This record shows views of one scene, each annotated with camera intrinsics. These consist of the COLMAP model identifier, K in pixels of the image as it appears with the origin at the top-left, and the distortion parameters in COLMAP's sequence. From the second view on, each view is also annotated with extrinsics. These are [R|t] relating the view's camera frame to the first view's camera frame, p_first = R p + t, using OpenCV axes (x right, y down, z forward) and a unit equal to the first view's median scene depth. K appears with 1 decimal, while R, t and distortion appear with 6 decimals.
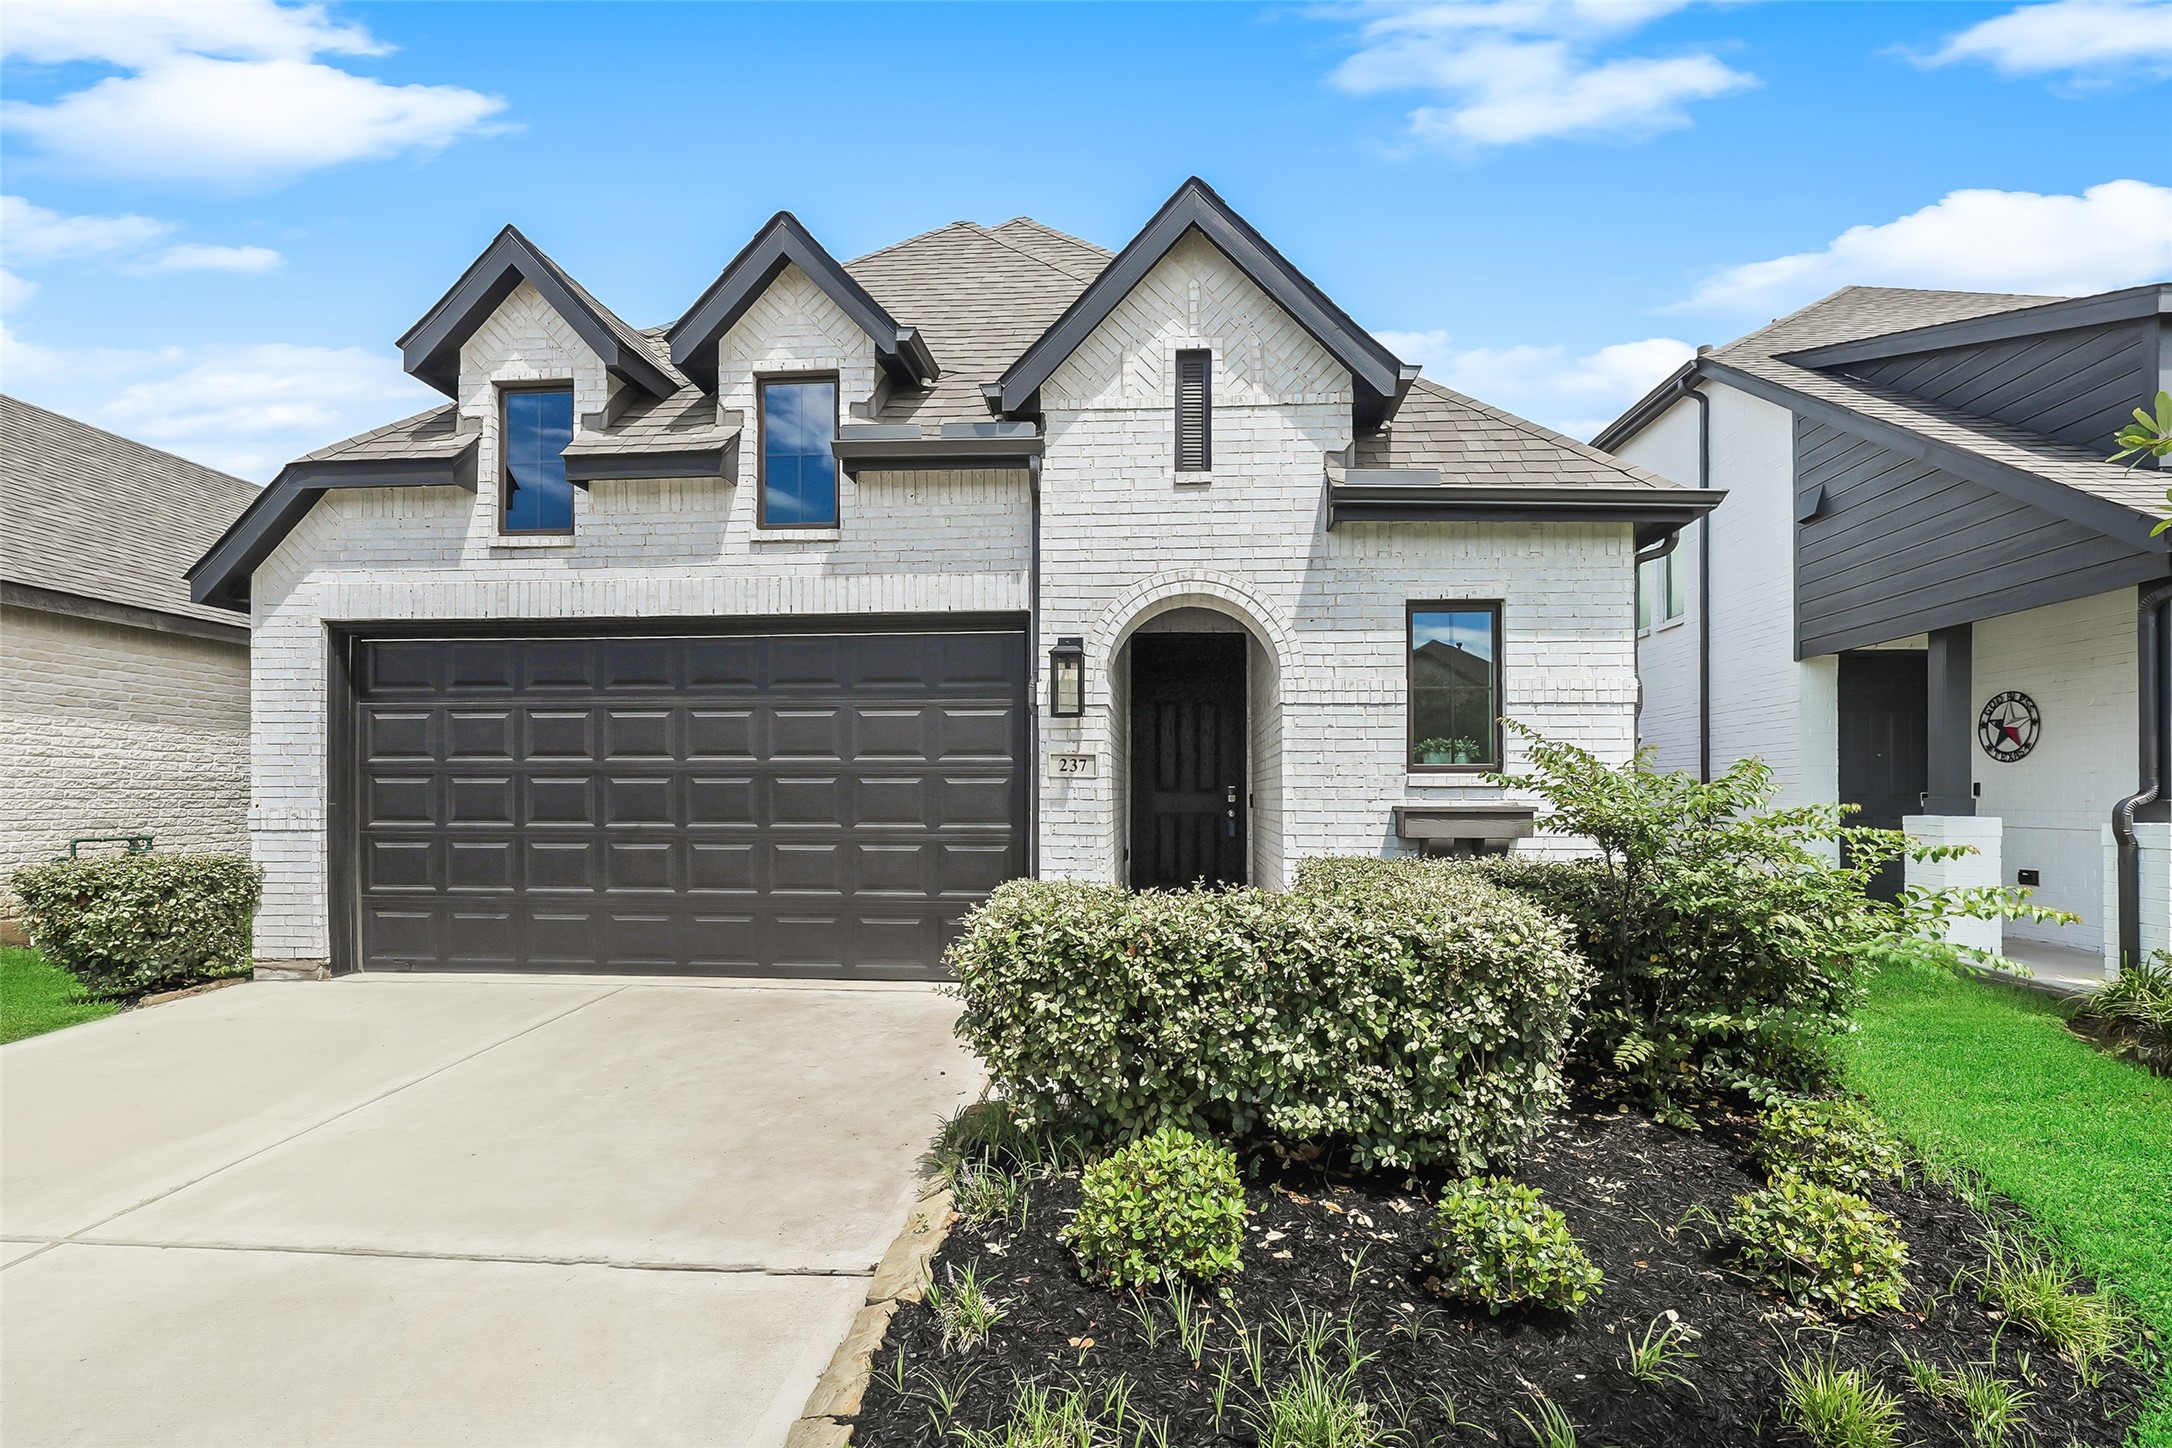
lens RADIAL K [[908.0, 0, 1090.6], [0, 908.0, 729.1], [0, 0, 1]] dist [-0.010802, 0.004693]
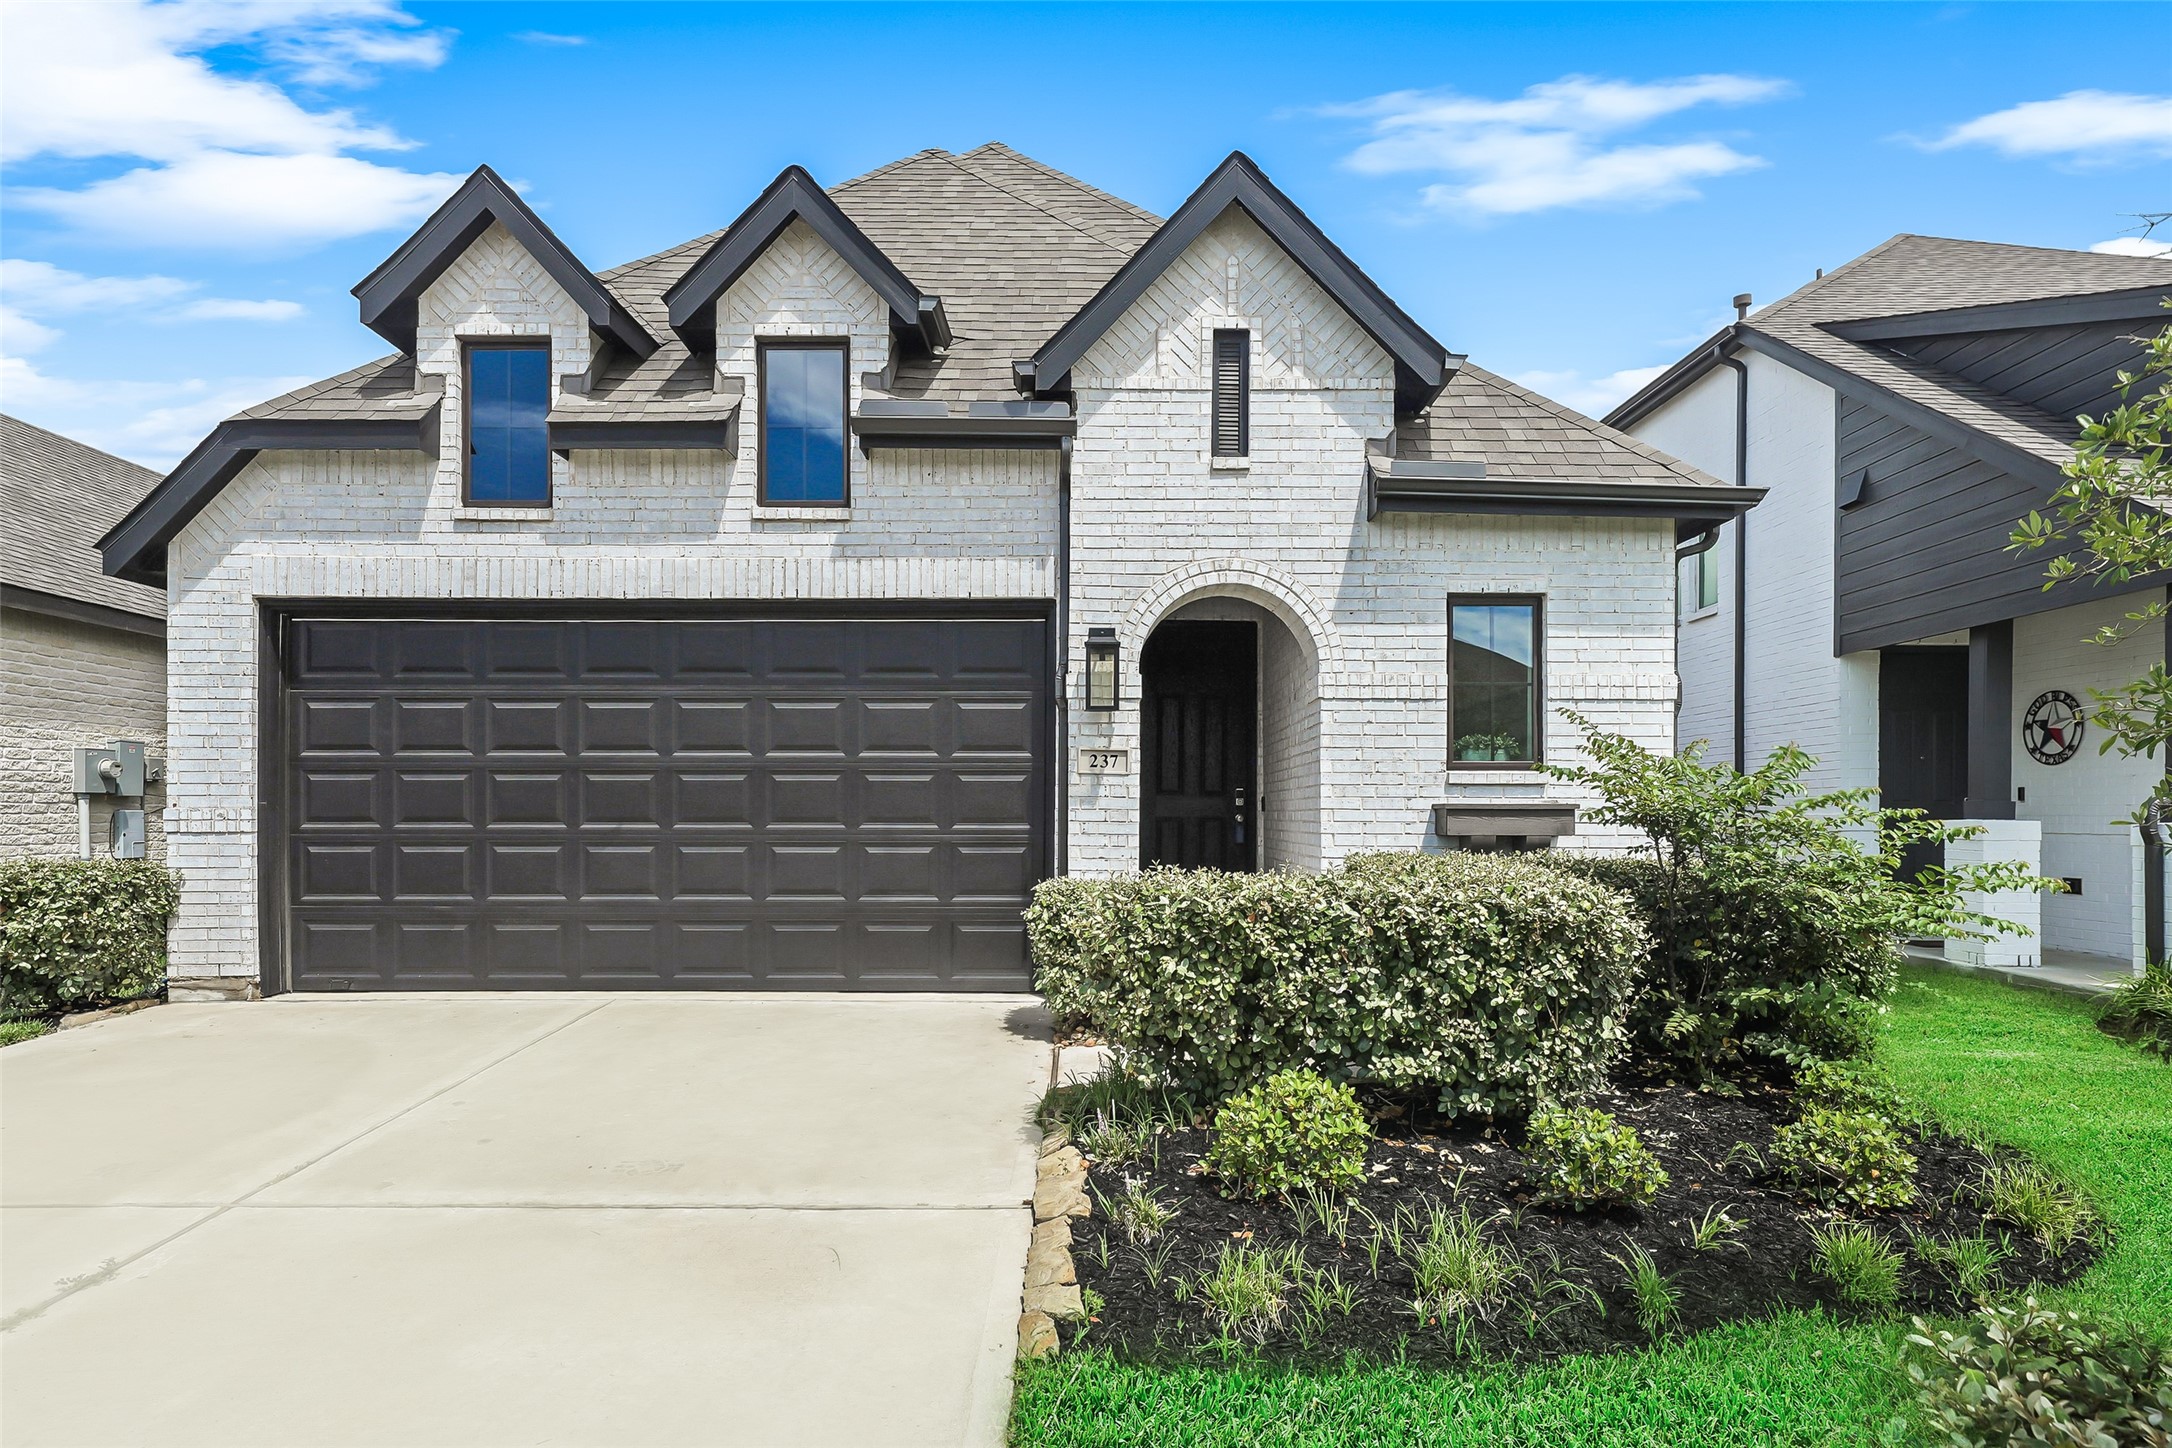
lens RADIAL K [[1092.2, 0, 1084.2], [0, 1092.2, 731.8], [0, 0, 1]] dist [0.009487, 0.001888]
pose [[0.998158, 0.005171, 0.060443, -0.109296], [-0.005353, 0.999982, 0.002842, 0.005752], [-0.060427, -0.003161, 0.998168, -0.148628]]
